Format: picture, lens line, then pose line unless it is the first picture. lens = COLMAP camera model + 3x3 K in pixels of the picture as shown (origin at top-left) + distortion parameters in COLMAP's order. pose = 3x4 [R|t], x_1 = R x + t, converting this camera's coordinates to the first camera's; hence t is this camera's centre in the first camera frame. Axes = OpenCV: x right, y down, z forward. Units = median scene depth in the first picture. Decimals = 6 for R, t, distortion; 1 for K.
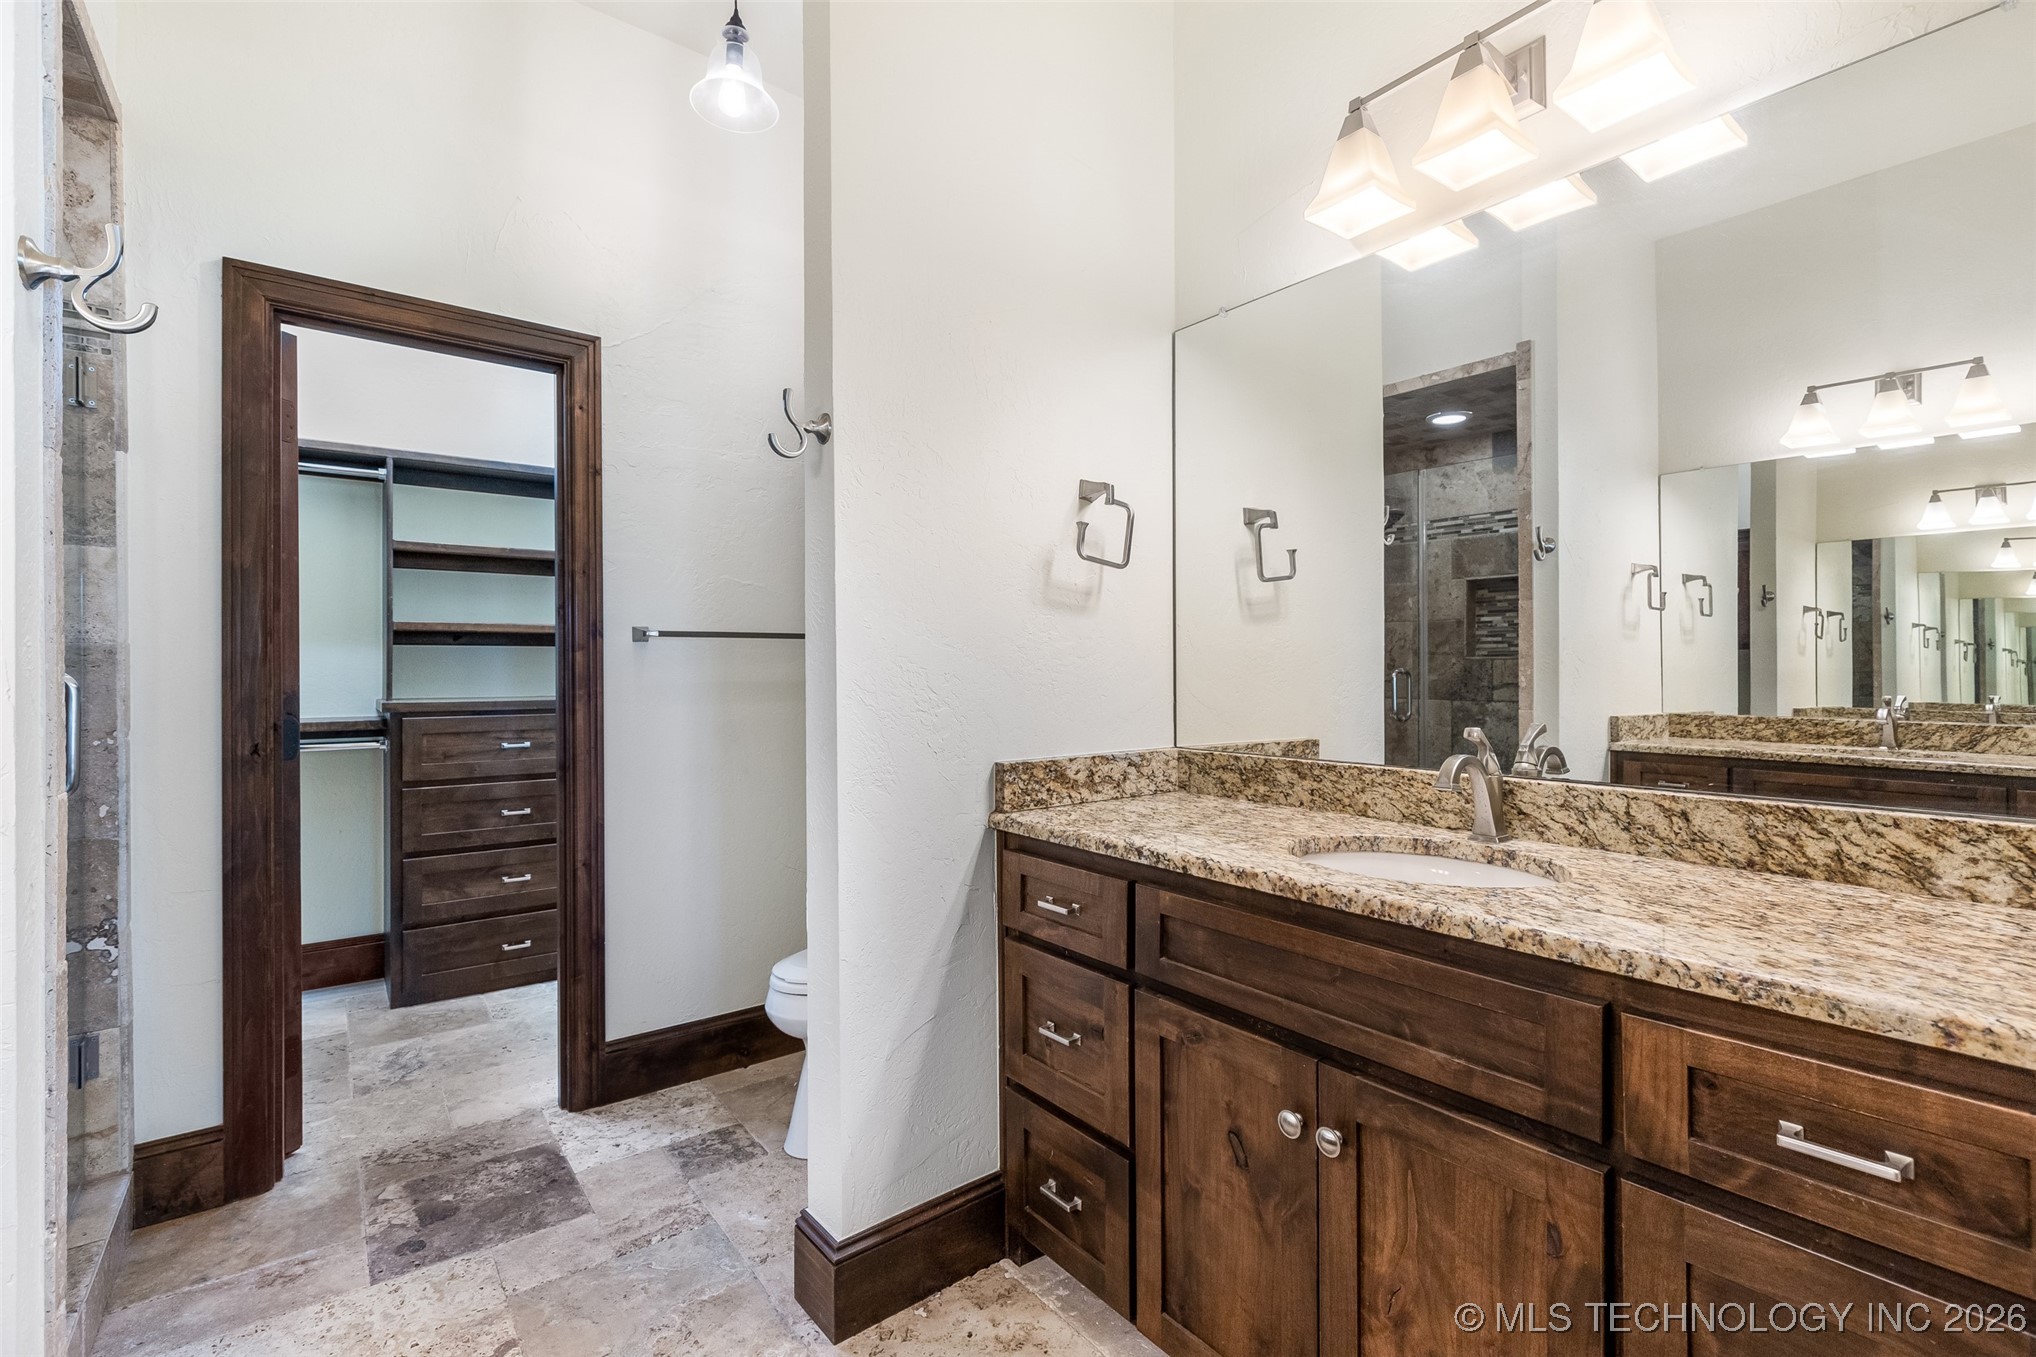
lens RADIAL K [[929.7, 0, 1035.1], [0, 929.7, 668.3], [0, 0, 1]] dist [0.007945, -0.002552]
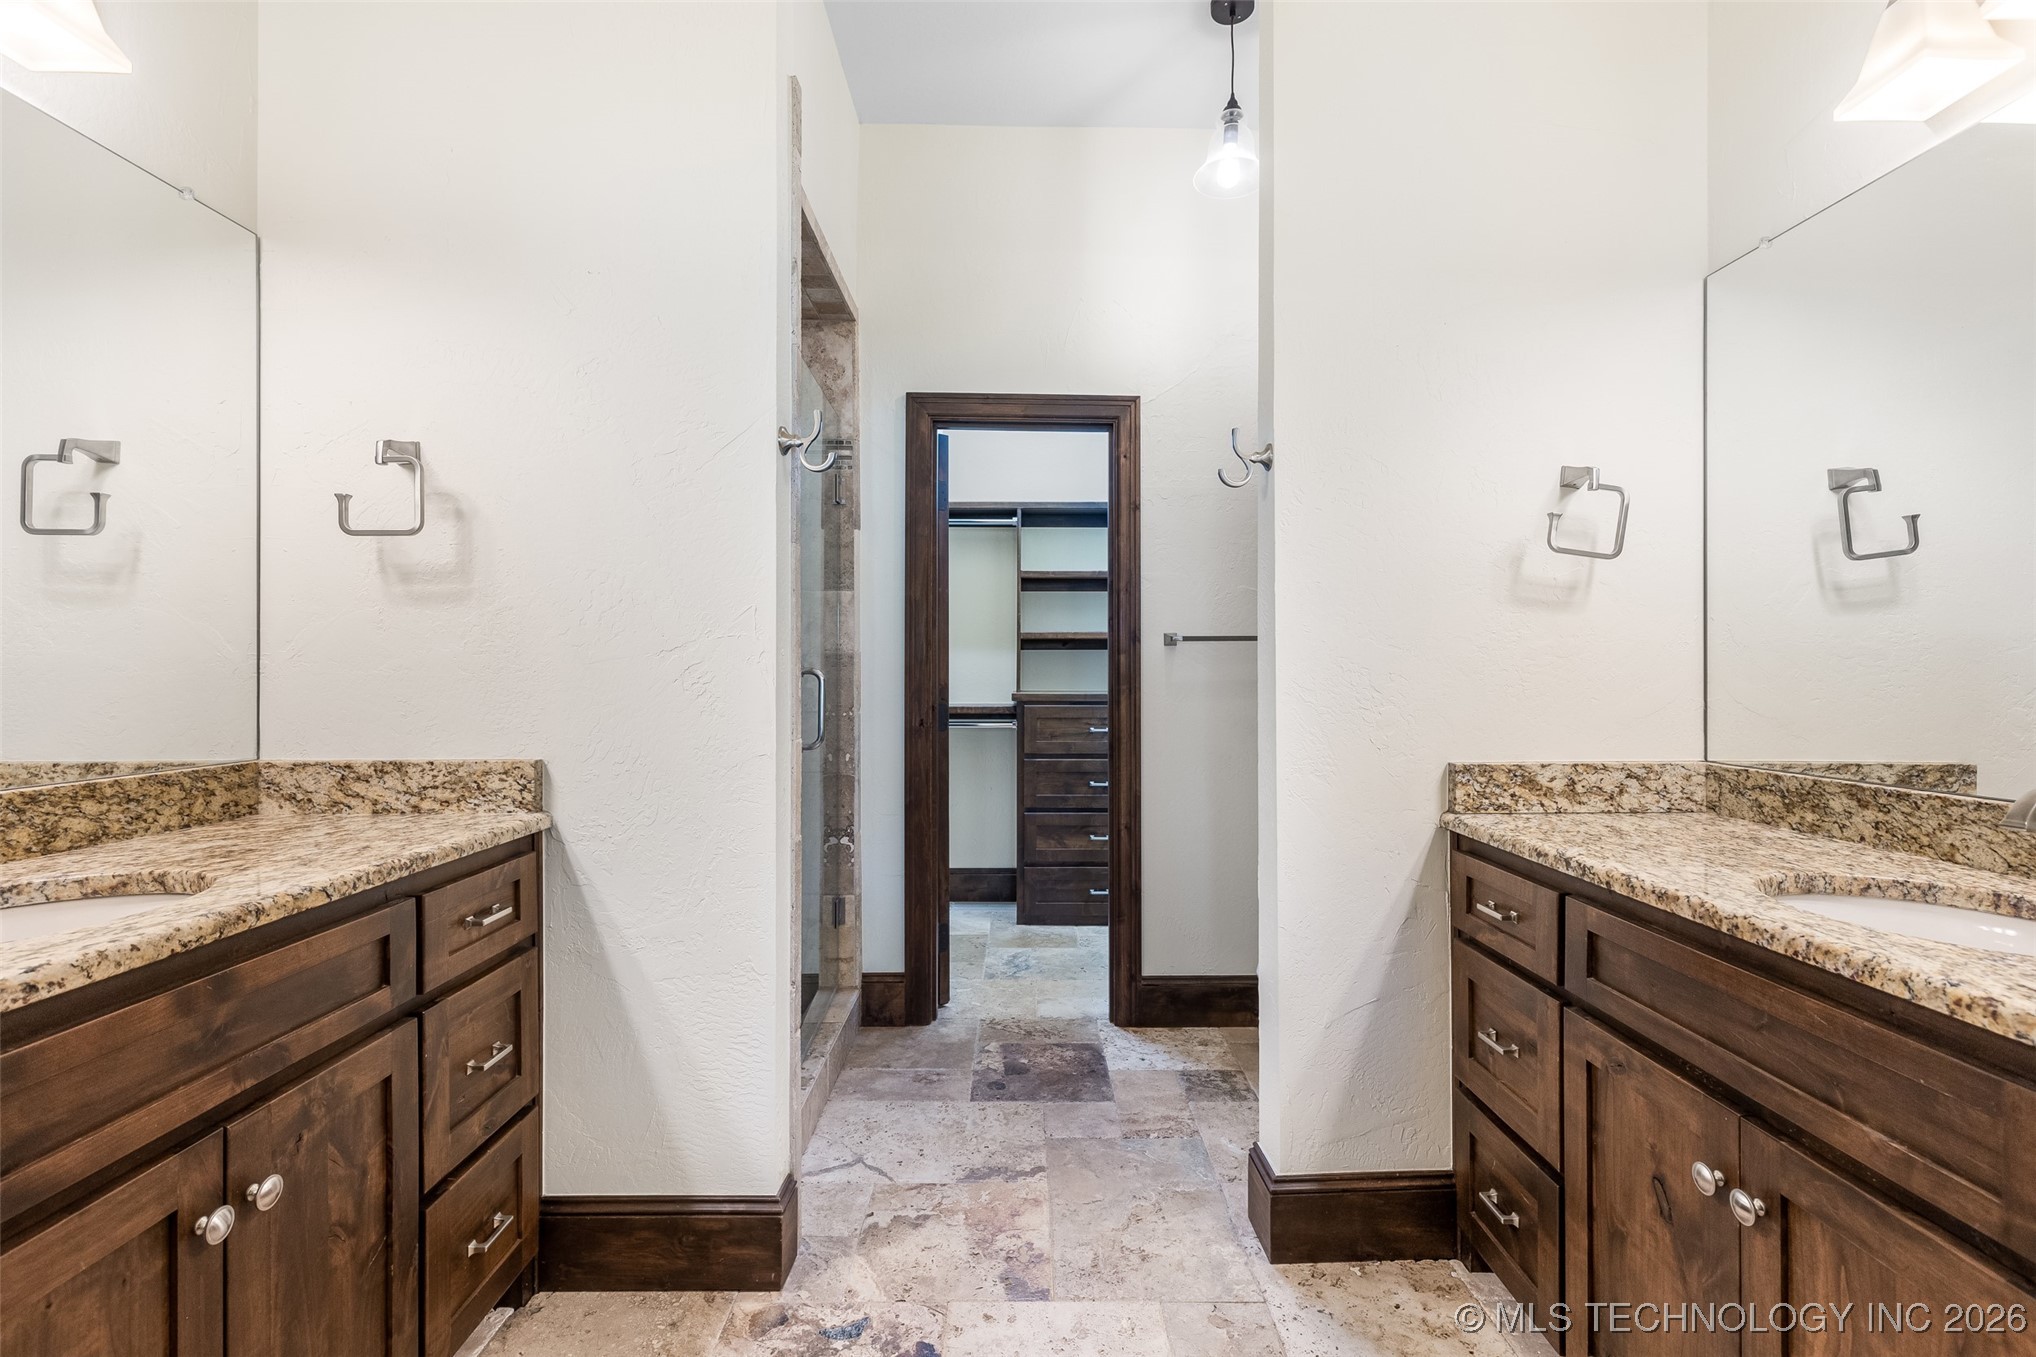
lens RADIAL K [[929.7, 0, 1029.4], [0, 929.7, 666.7], [0, 0, 1]] dist [0.007945, -0.002552]
pose [[0.797059, 0.001057, -0.603901, 0.176385], [-0.002225, 0.999997, -0.001186, 0.000212], [0.603898, 0.002289, 0.797058, -0.063147]]
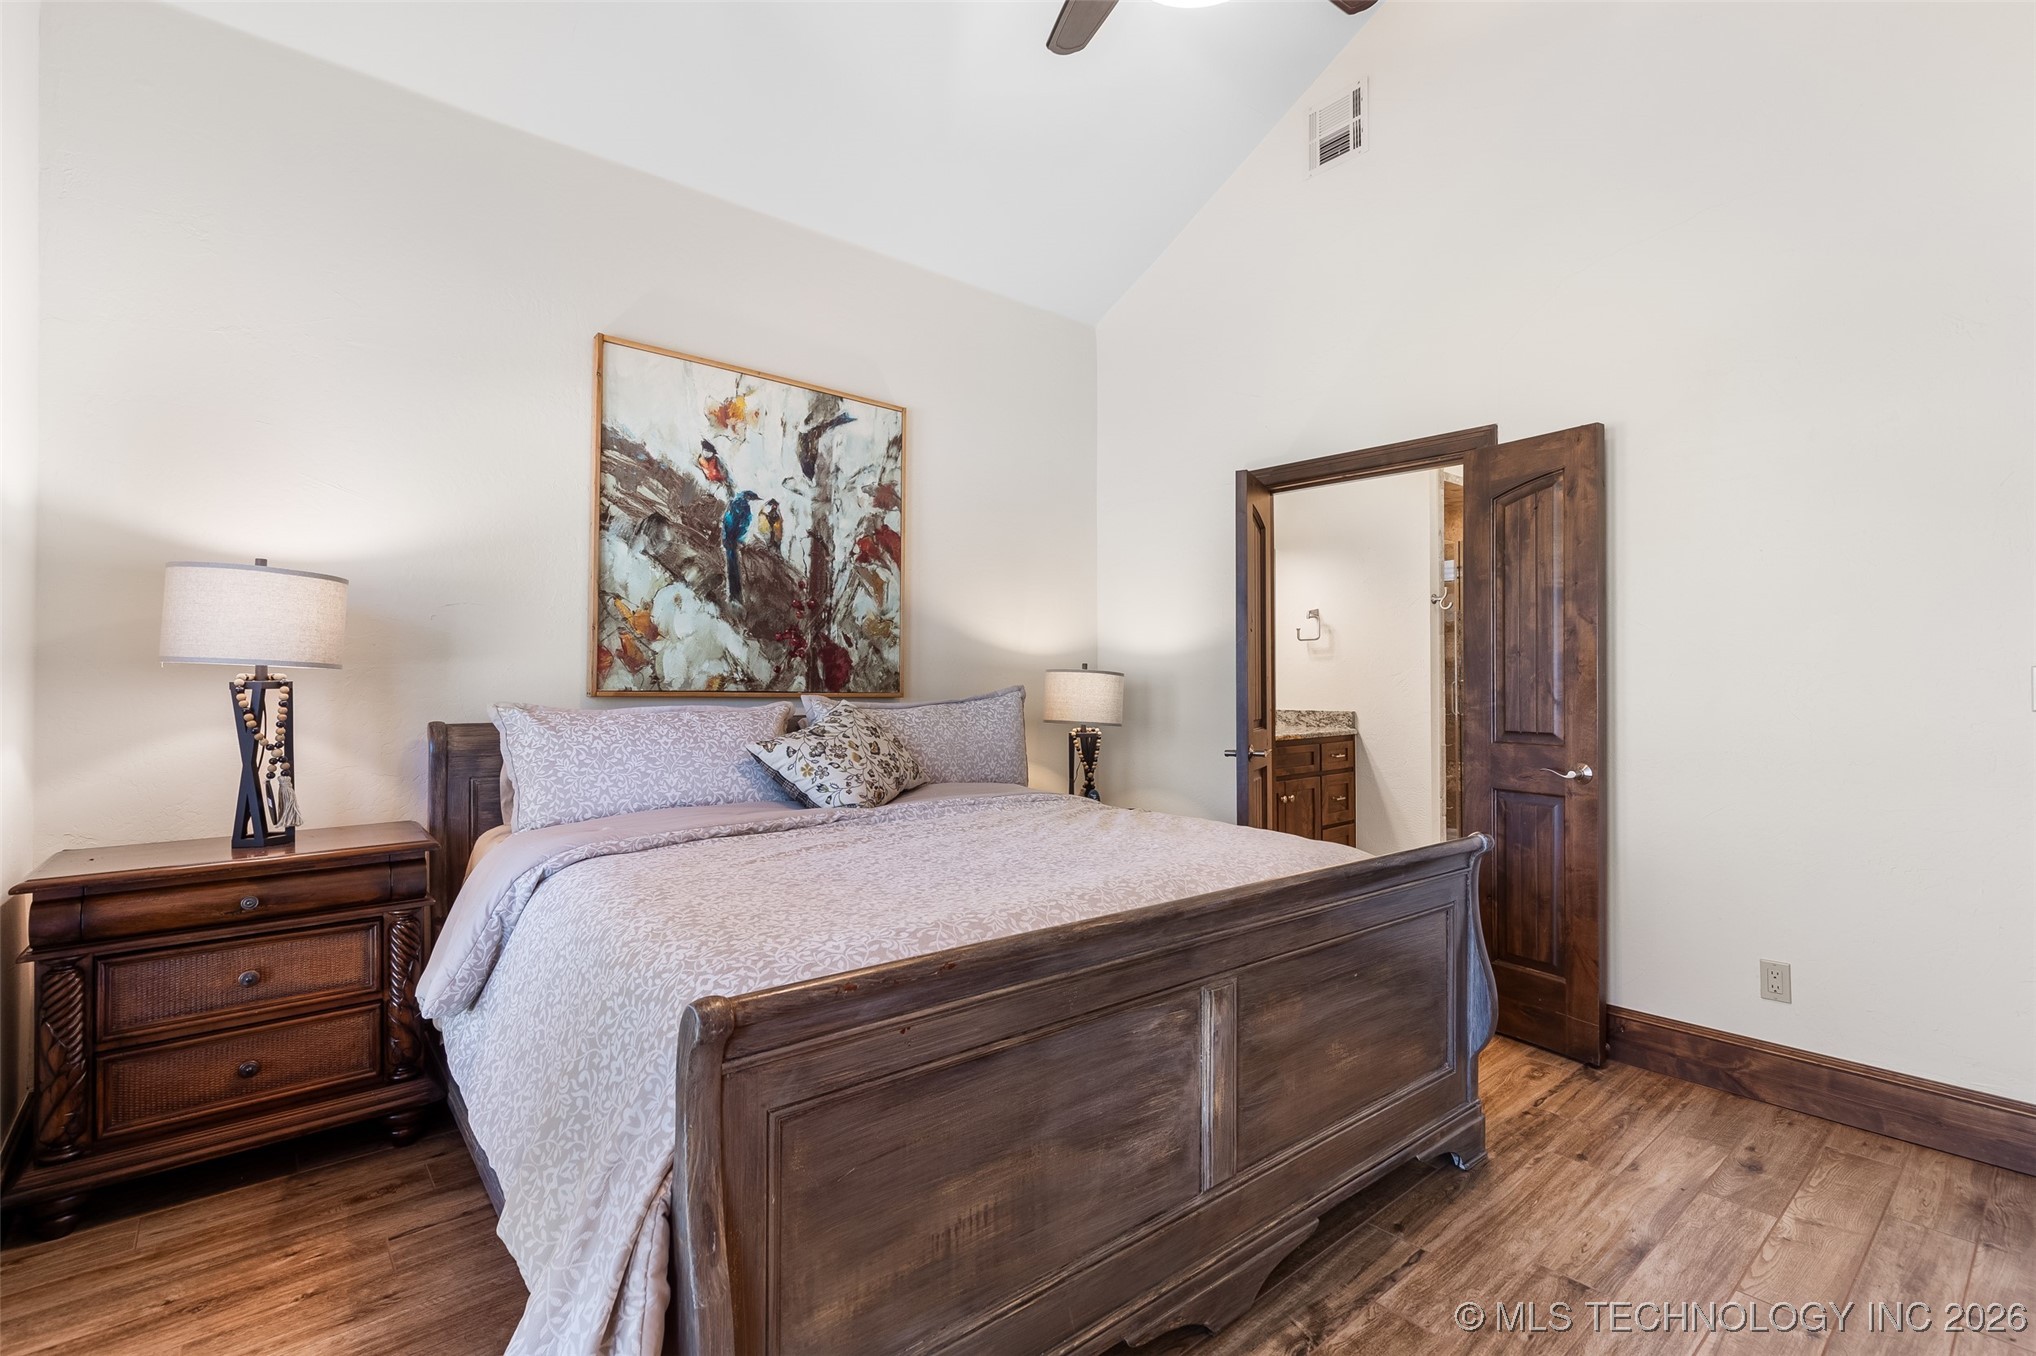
lens RADIAL K [[929.7, 0, 1012.6], [0, 929.7, 680.6], [0, 0, 1]] dist [0.007945, -0.002552]
pose [[0.037875, 0.003841, -0.999275, 1.781965], [0.003307, 0.999987, 0.003969, -0.012737], [0.999277, -0.003455, 0.037862, -0.673708]]
